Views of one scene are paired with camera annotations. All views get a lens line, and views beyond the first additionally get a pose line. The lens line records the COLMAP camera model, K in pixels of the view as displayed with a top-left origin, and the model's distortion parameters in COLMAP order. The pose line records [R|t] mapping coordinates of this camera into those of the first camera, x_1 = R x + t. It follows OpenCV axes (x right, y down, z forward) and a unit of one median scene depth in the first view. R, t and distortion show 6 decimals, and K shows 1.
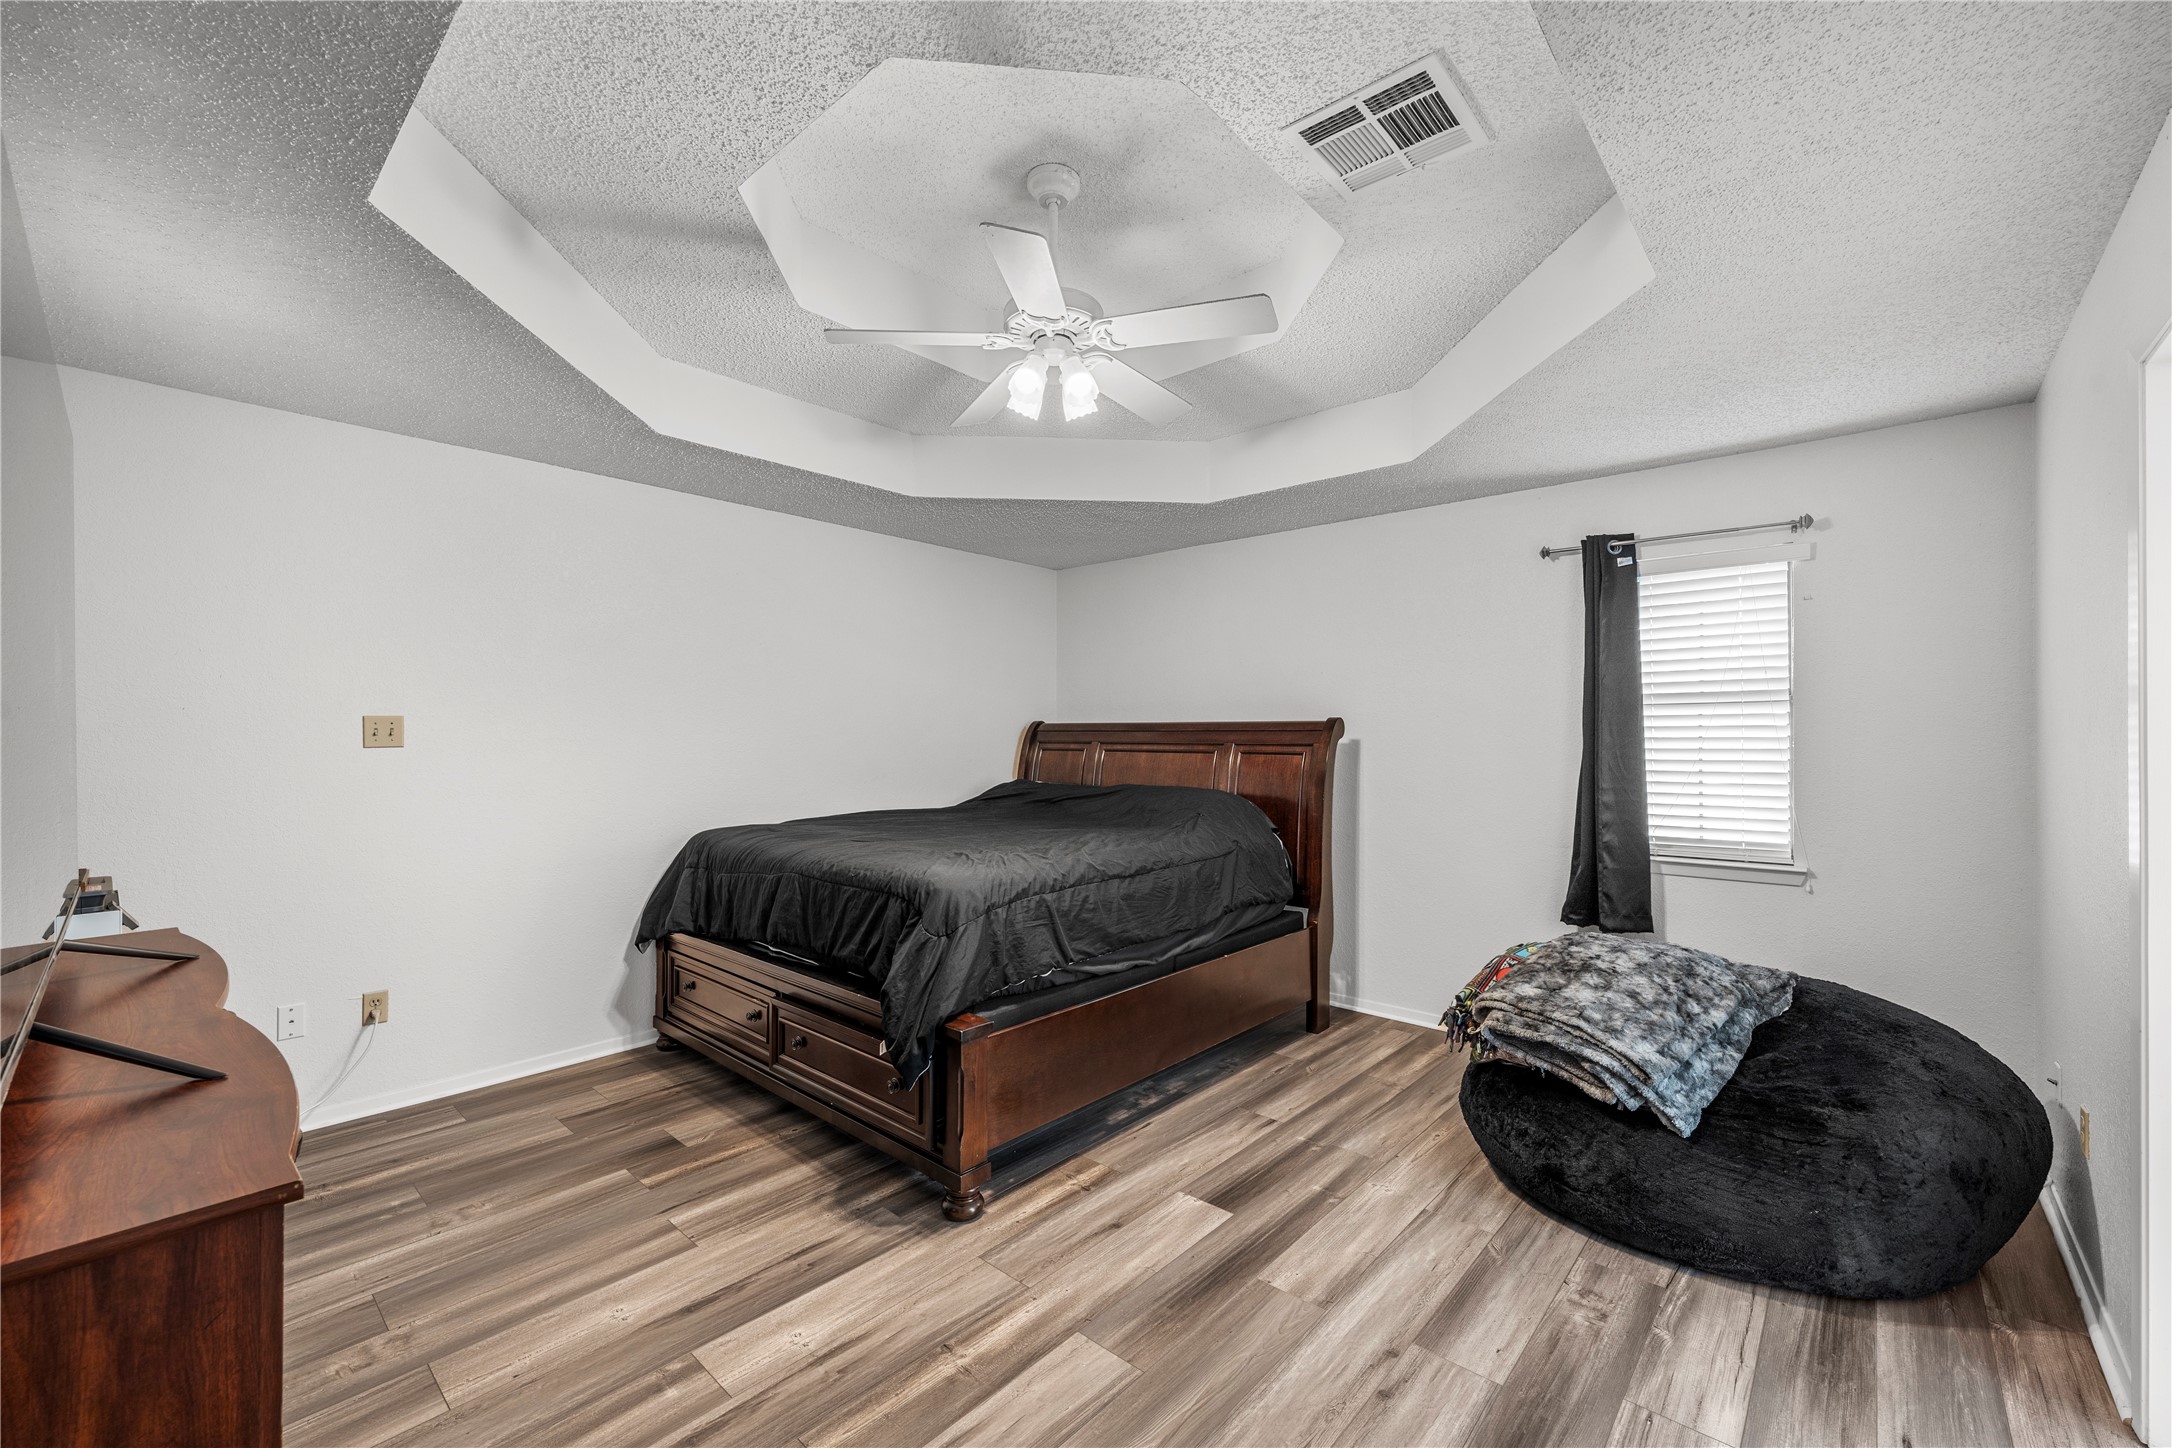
lens RADIAL K [[879.5, 0, 1086.0], [0, 879.5, 724.0], [0, 0, 1]] dist [-0.000632, -0.000045]
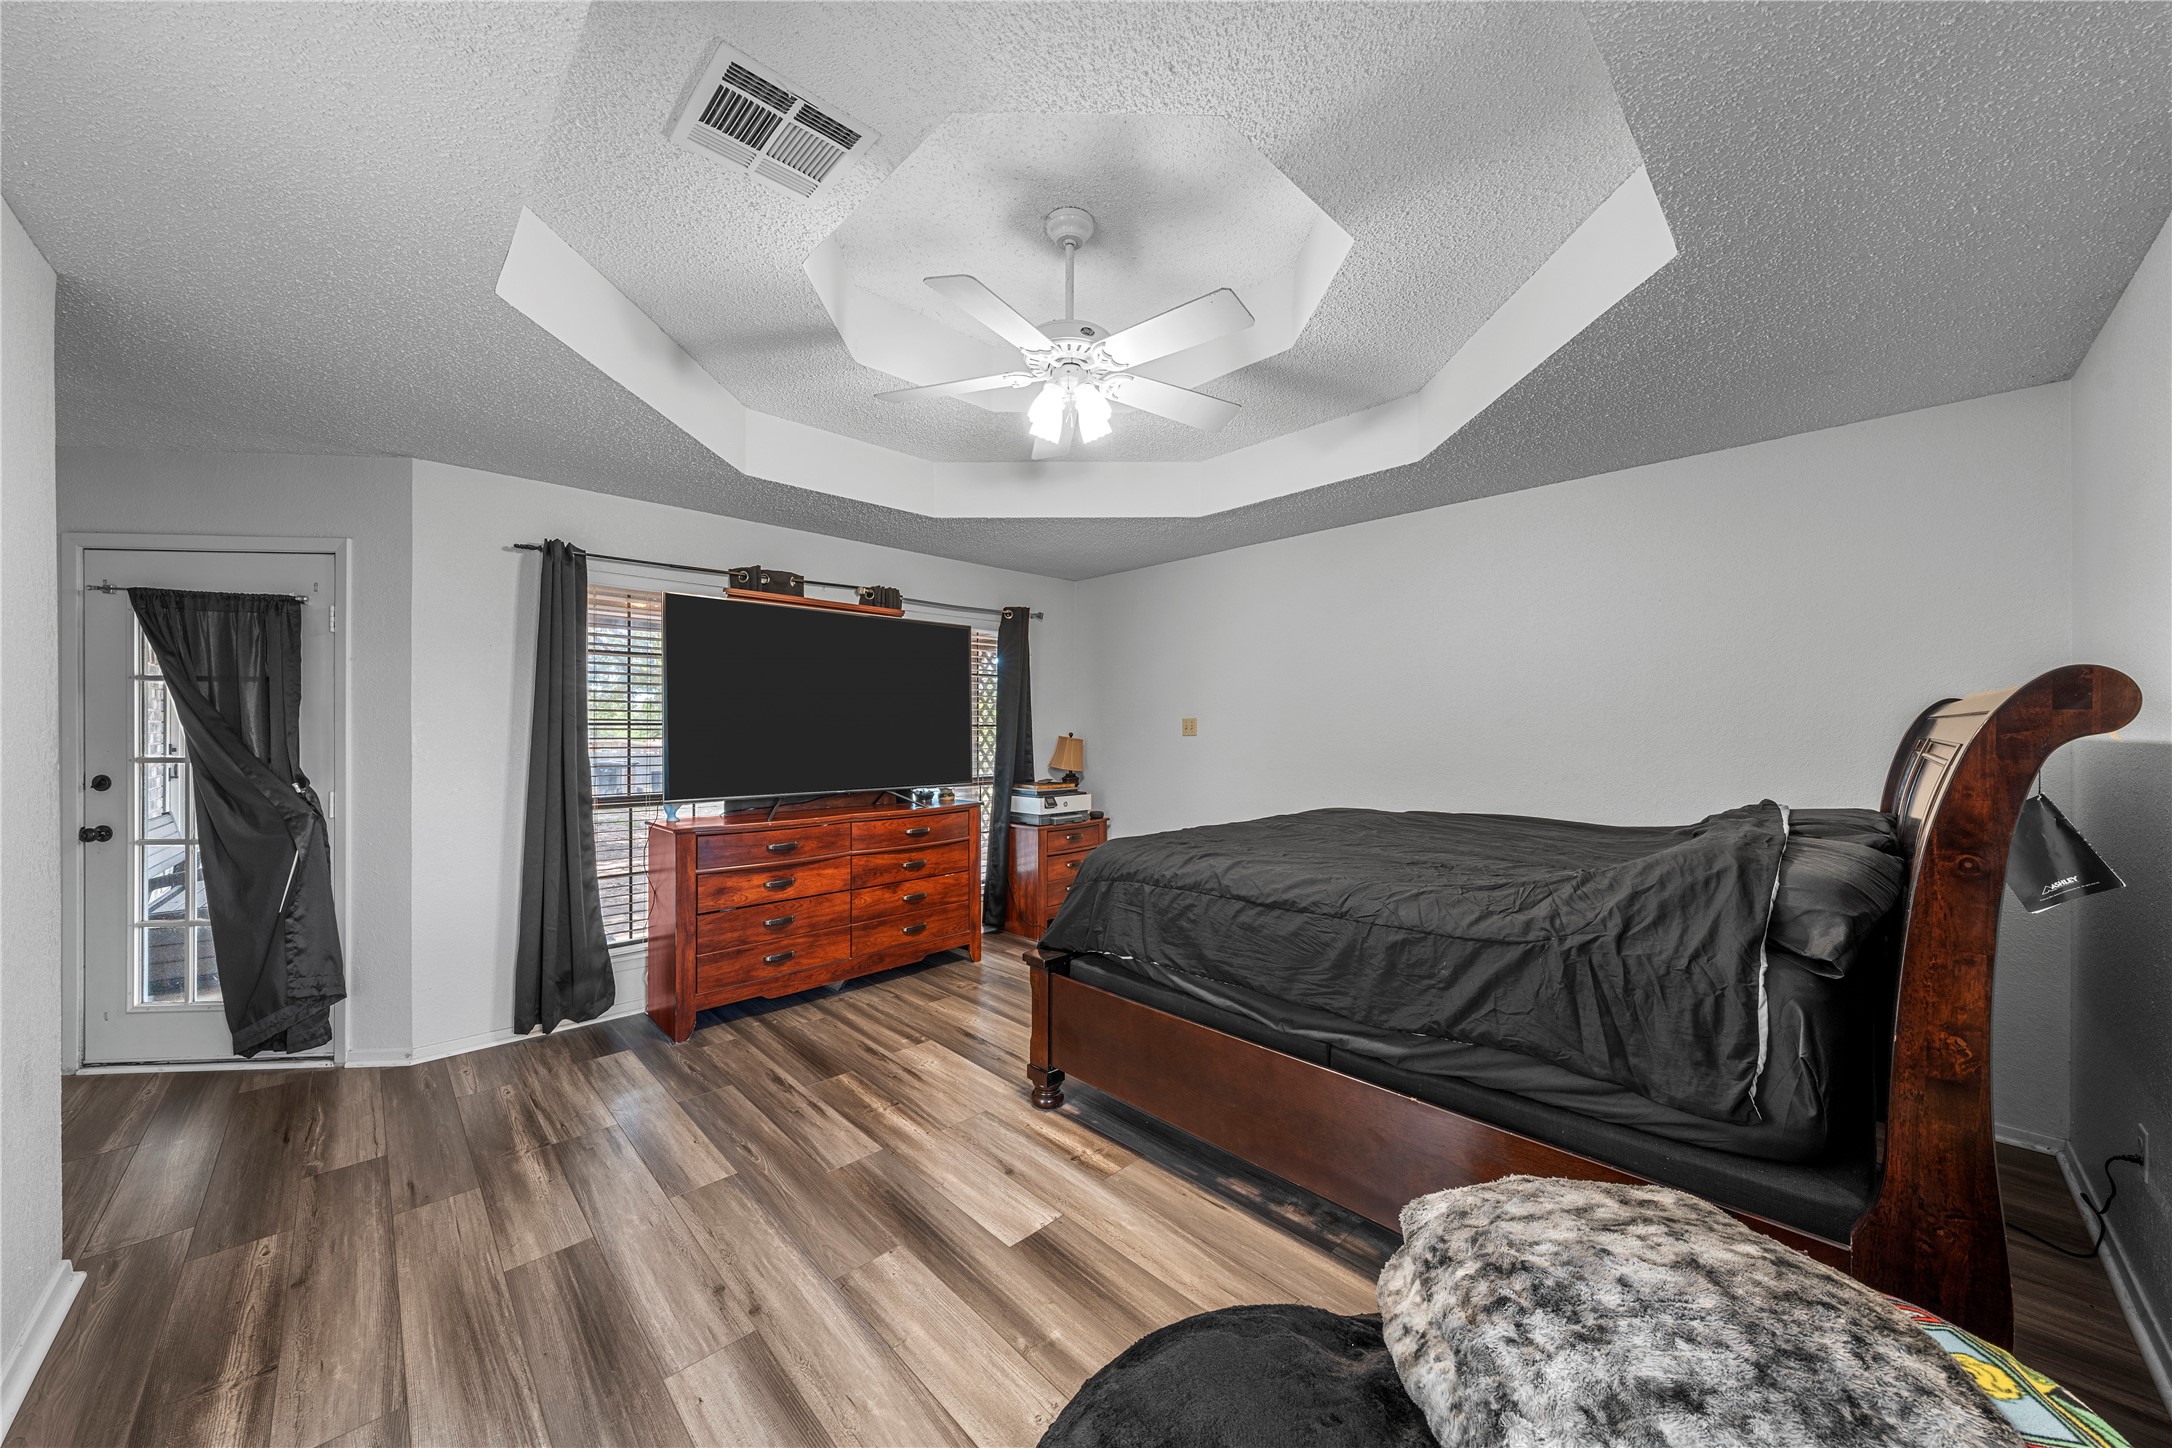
lens RADIAL K [[761.8, 0, 1083.6], [0, 761.8, 726.9], [0, 0, 1]] dist [-0.000175, -0.000118]
pose [[-0.074088, -0.003574, -0.997245, 1.083193], [0.015595, 0.999867, -0.004742, 0.018049], [0.997130, -0.015903, -0.074022, 1.289157]]
